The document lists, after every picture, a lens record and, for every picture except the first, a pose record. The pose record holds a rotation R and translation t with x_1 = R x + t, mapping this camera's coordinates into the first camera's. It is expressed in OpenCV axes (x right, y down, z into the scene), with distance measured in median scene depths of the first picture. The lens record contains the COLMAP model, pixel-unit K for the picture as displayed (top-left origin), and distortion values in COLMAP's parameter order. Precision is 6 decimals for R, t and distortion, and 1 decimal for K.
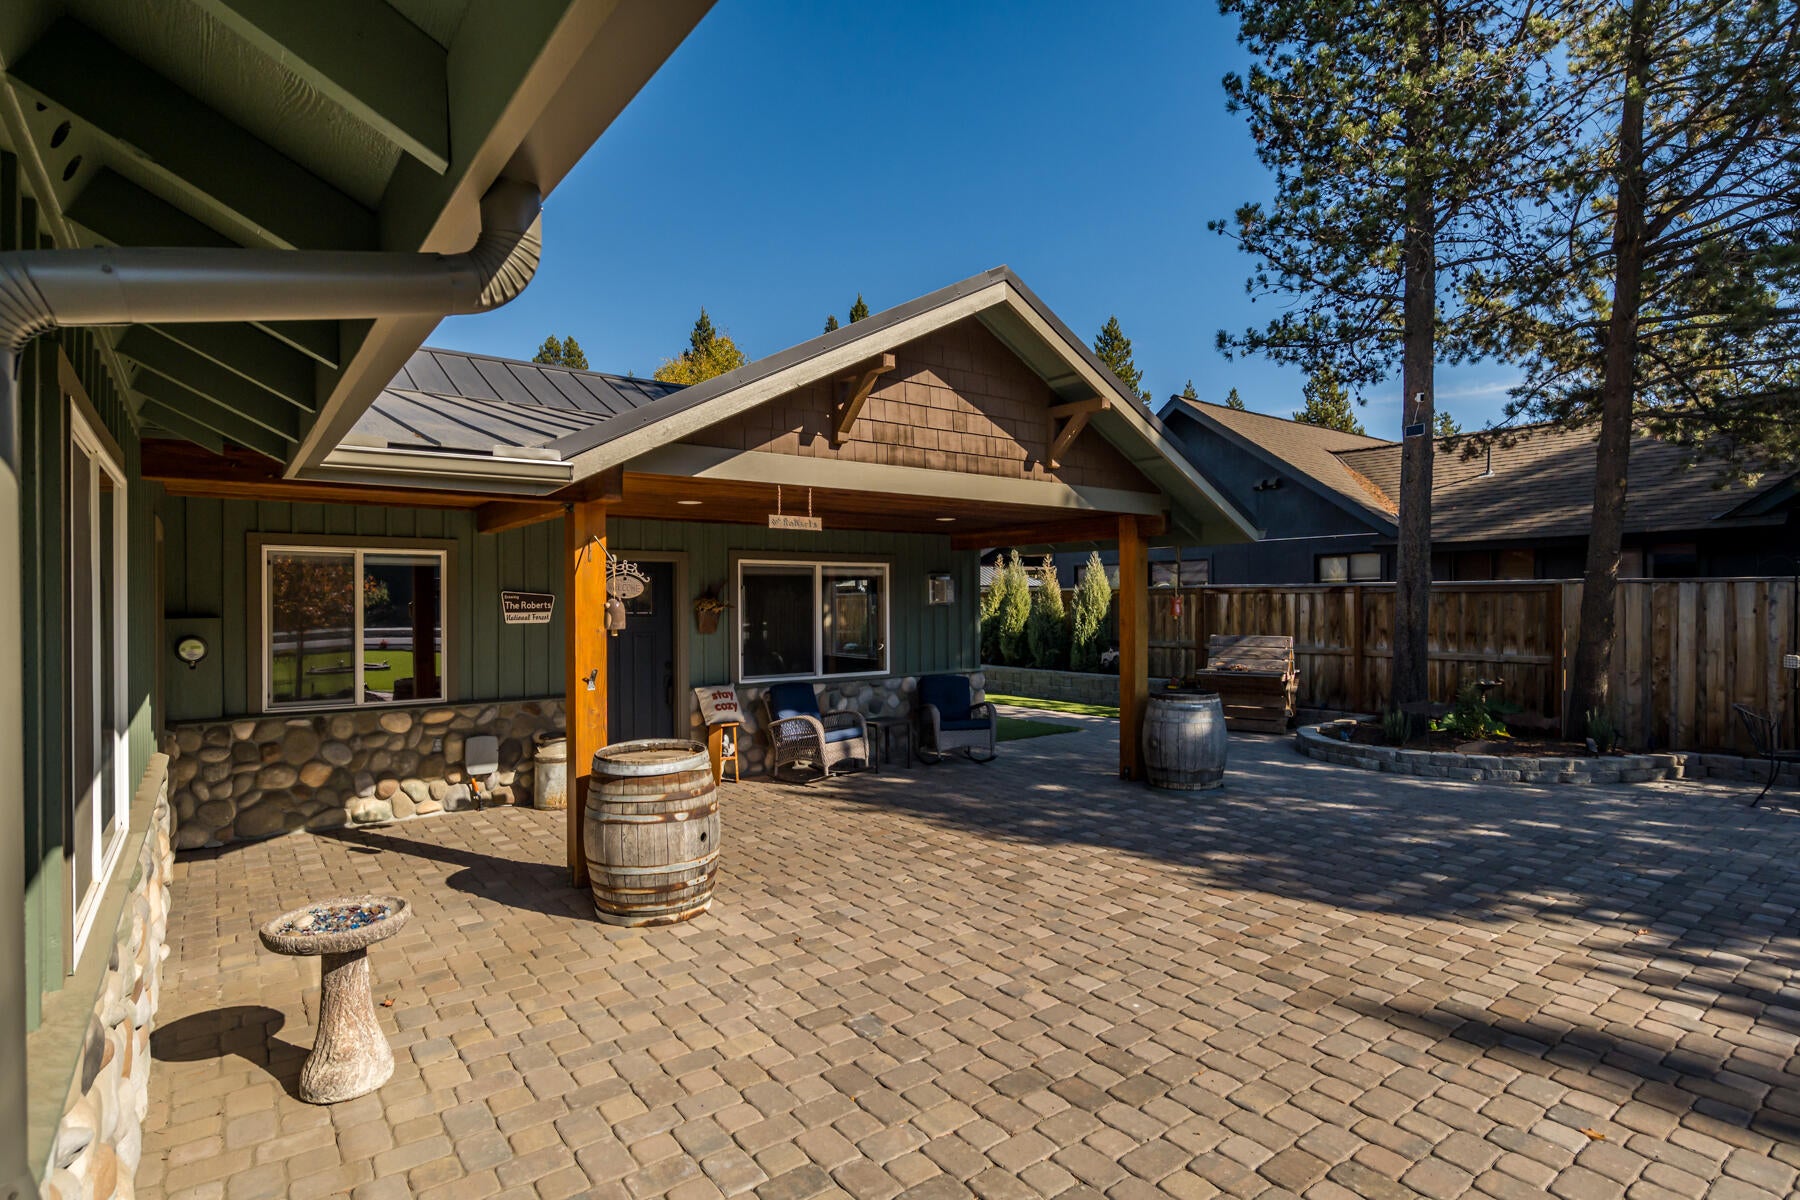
lens RADIAL K [[895.8, 0, 886.1], [0, 895.8, 604.2], [0, 0, 1]] dist [0.000278, 0.001444]
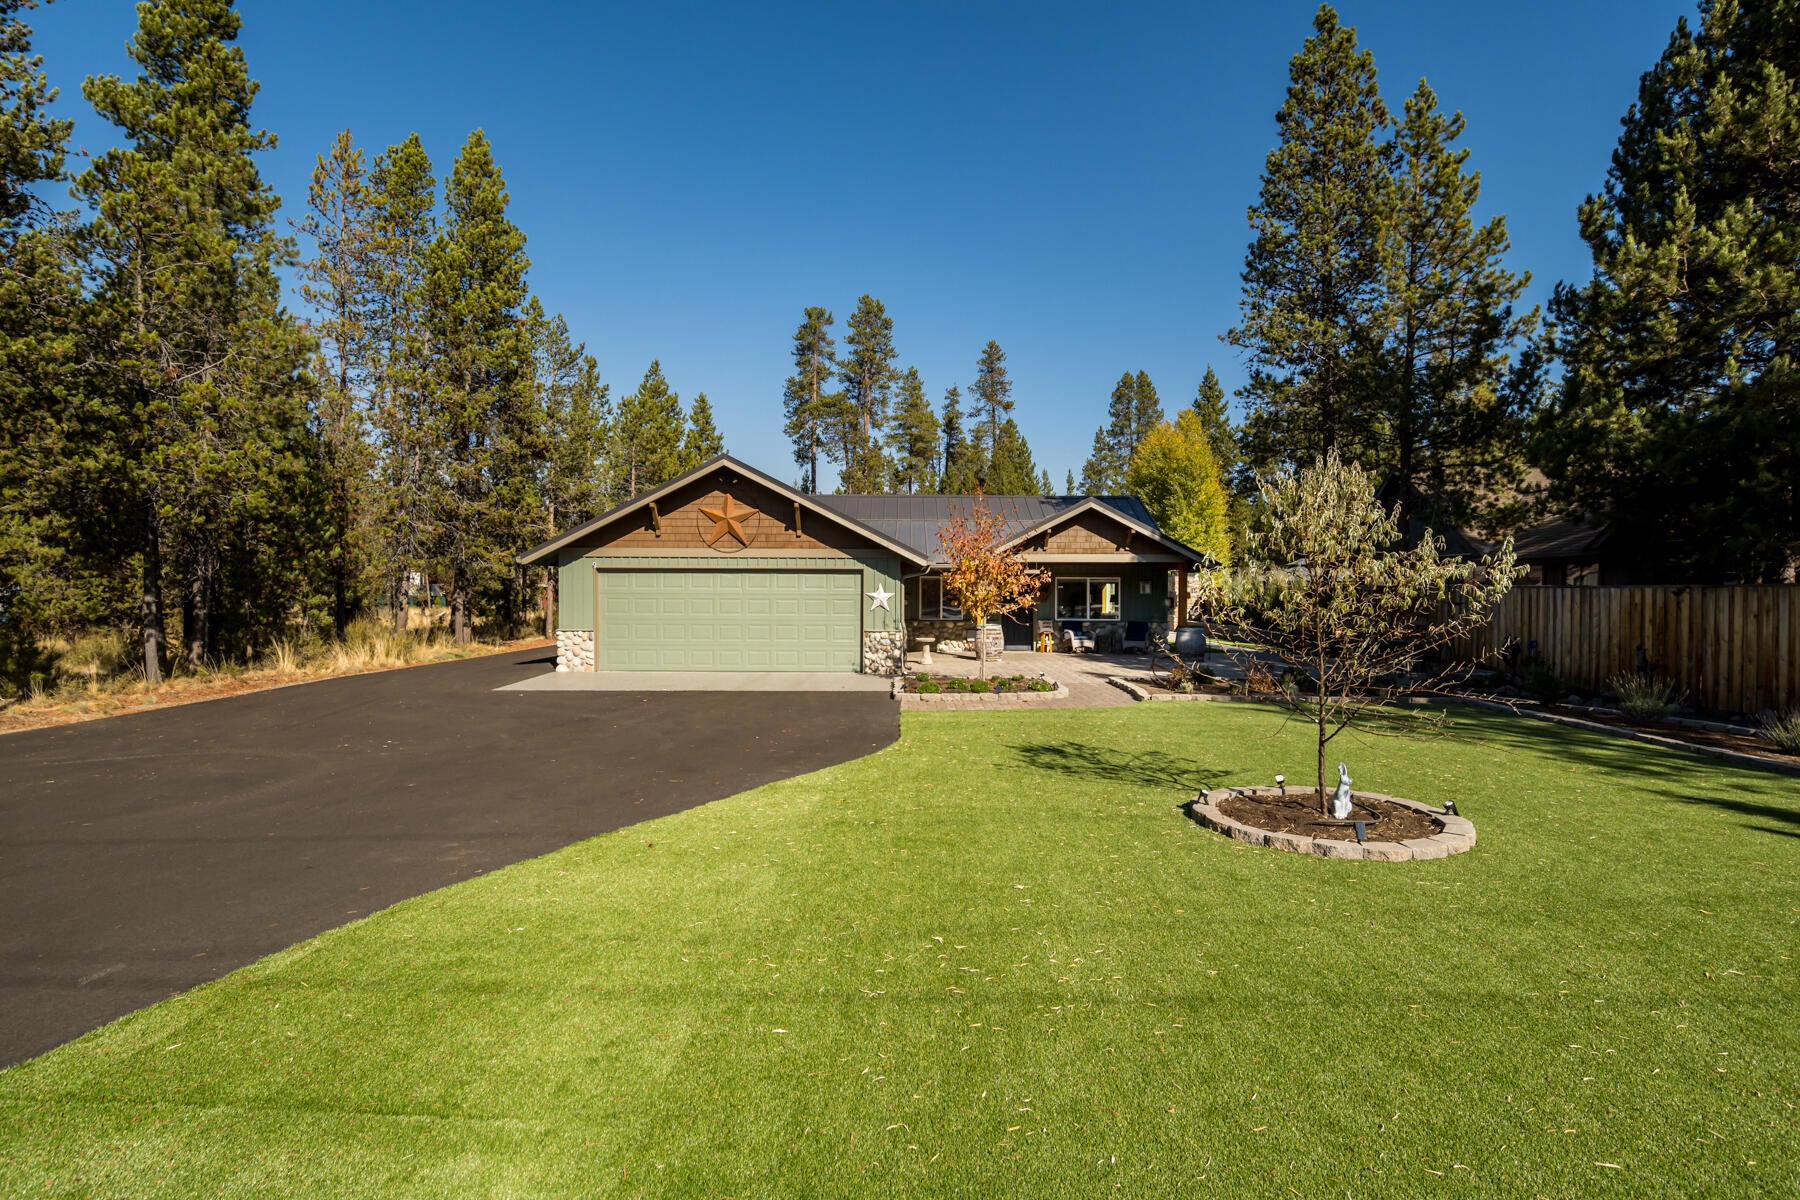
lens RADIAL K [[897.8, 0, 881.4], [0, 897.8, 588.0], [0, 0, 1]] dist [-0.019505, 0.005055]
pose [[0.785836, 0.005758, -0.618408, 1.199263], [-0.008201, 0.999966, -0.001111, -0.007471], [0.618380, 0.005945, 0.785857, -1.639923]]
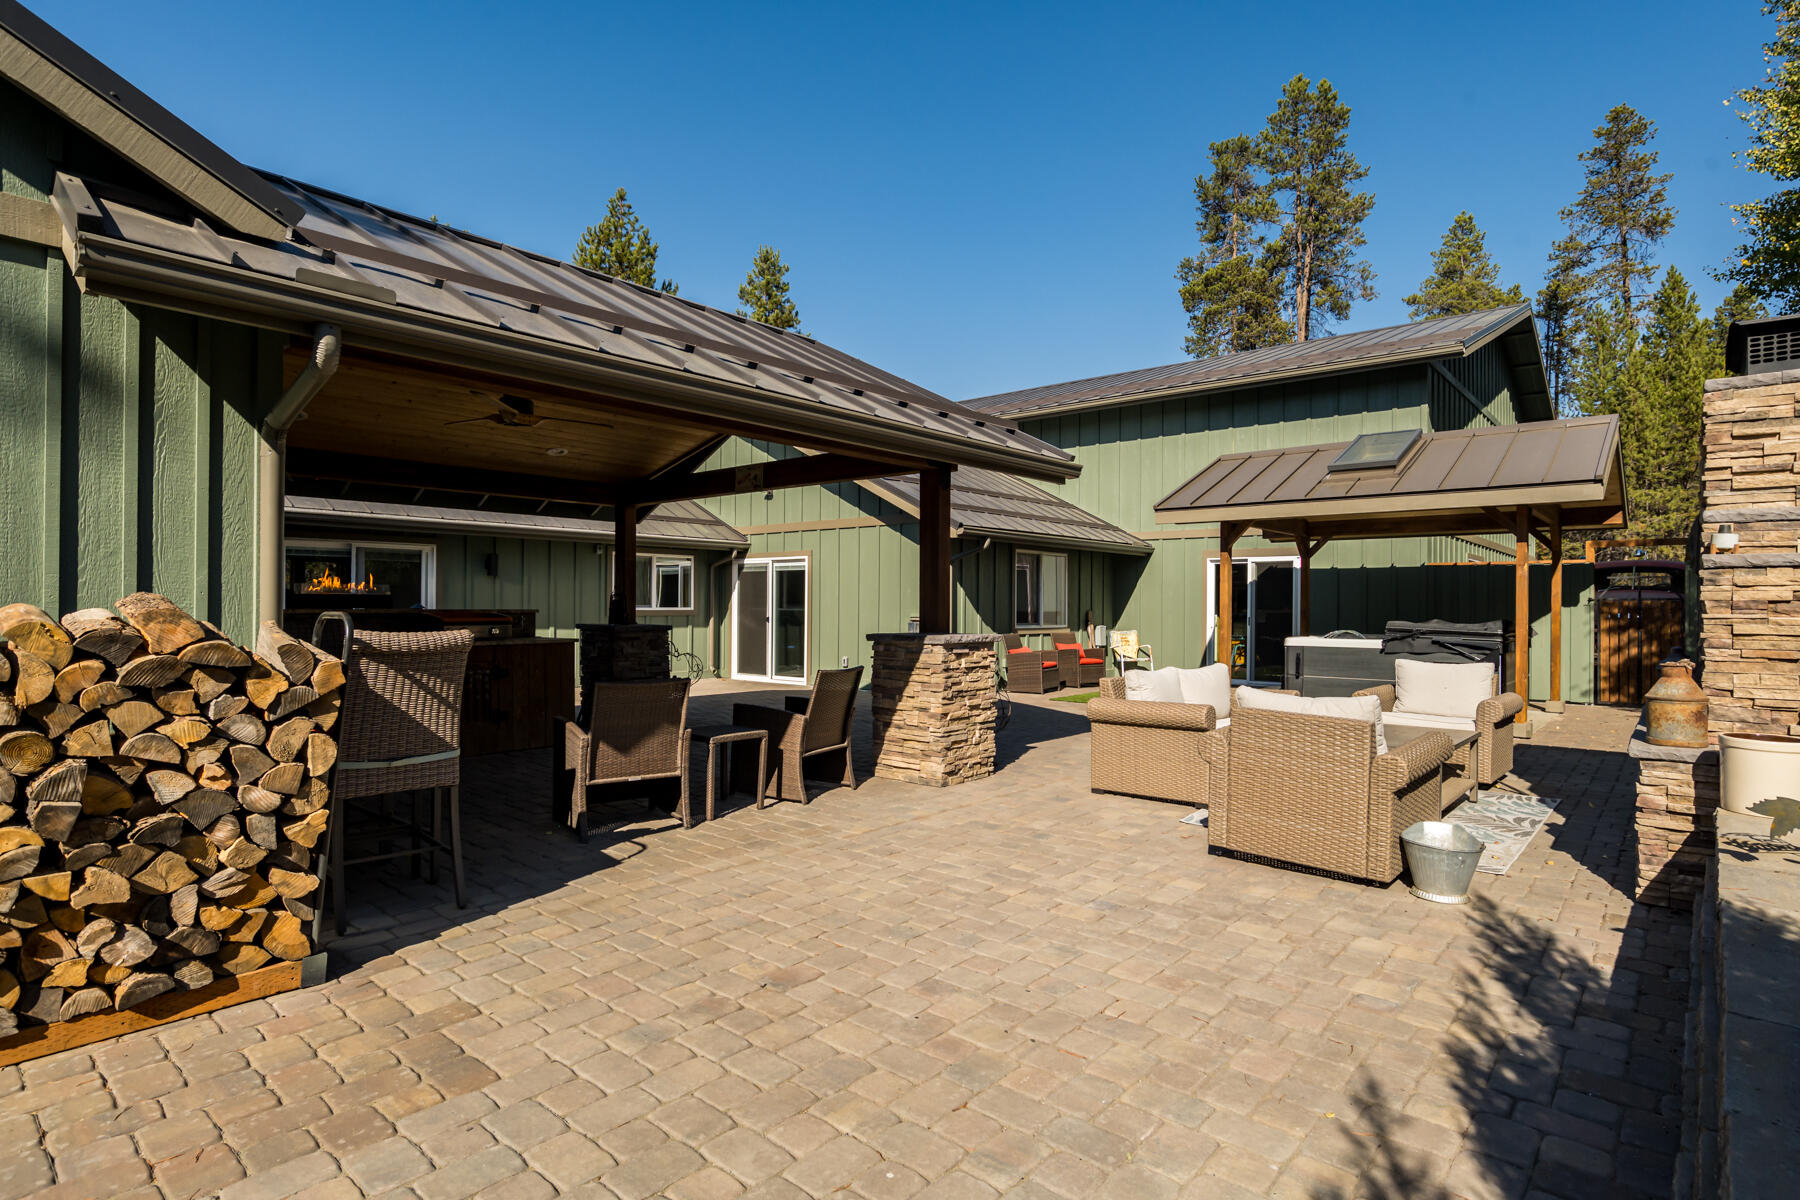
lens RADIAL K [[897.3, 0, 900.0], [0, 897.3, 600.0], [0, 0, 1]] dist [-0.018434, -0.000039]
pose [[0.197306, -0.000295, -0.980342, -0.034293], [-0.010032, 0.999947, -0.002320, 0.044981], [0.980291, 0.010293, 0.197292, 2.275913]]
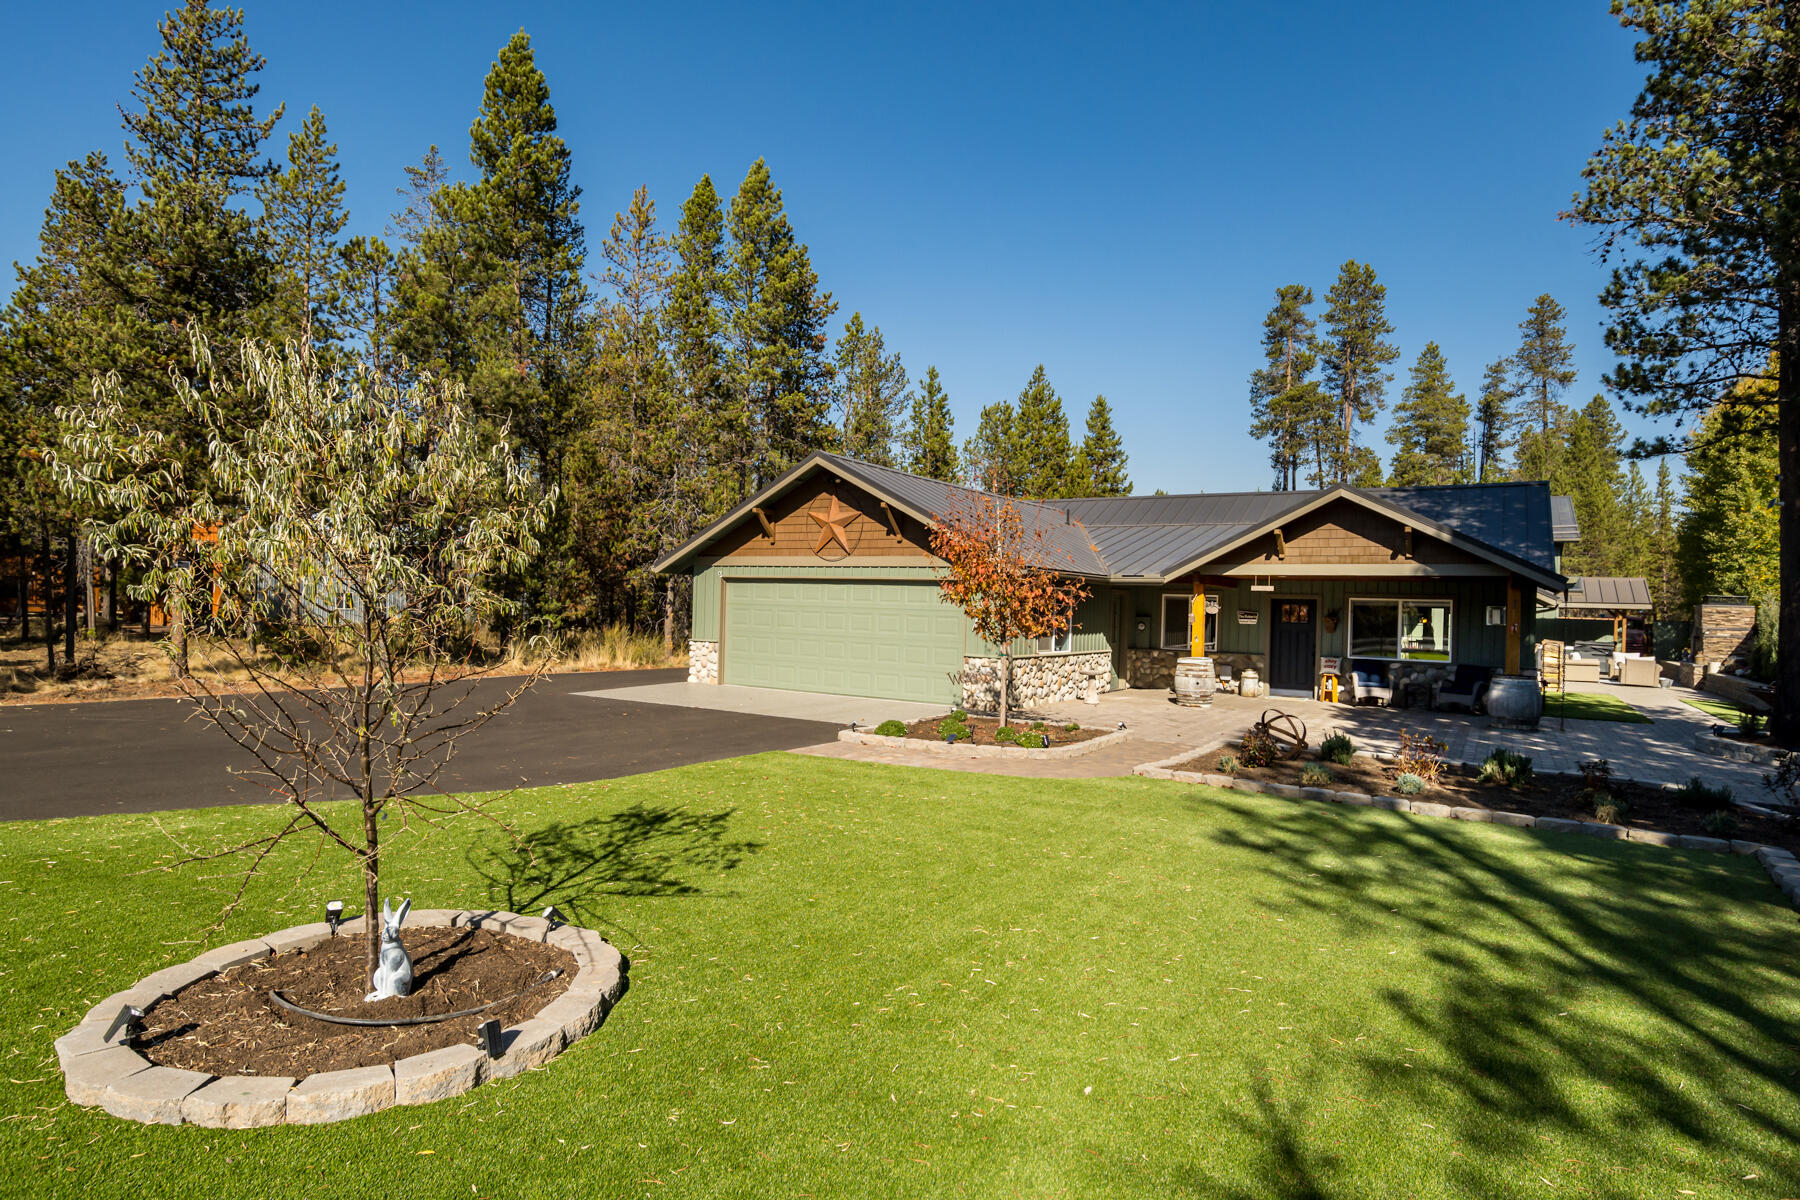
lens RADIAL K [[937.4, 0, 900.0], [0, 937.4, 600.0], [0, 0, 1]] dist [-0.024983, 0.000472]
pose [[0.340694, 0.008484, -0.940136, 1.525495], [-0.031030, 0.999516, -0.002225, -0.008435], [0.939662, 0.029931, 0.340792, -0.714386]]
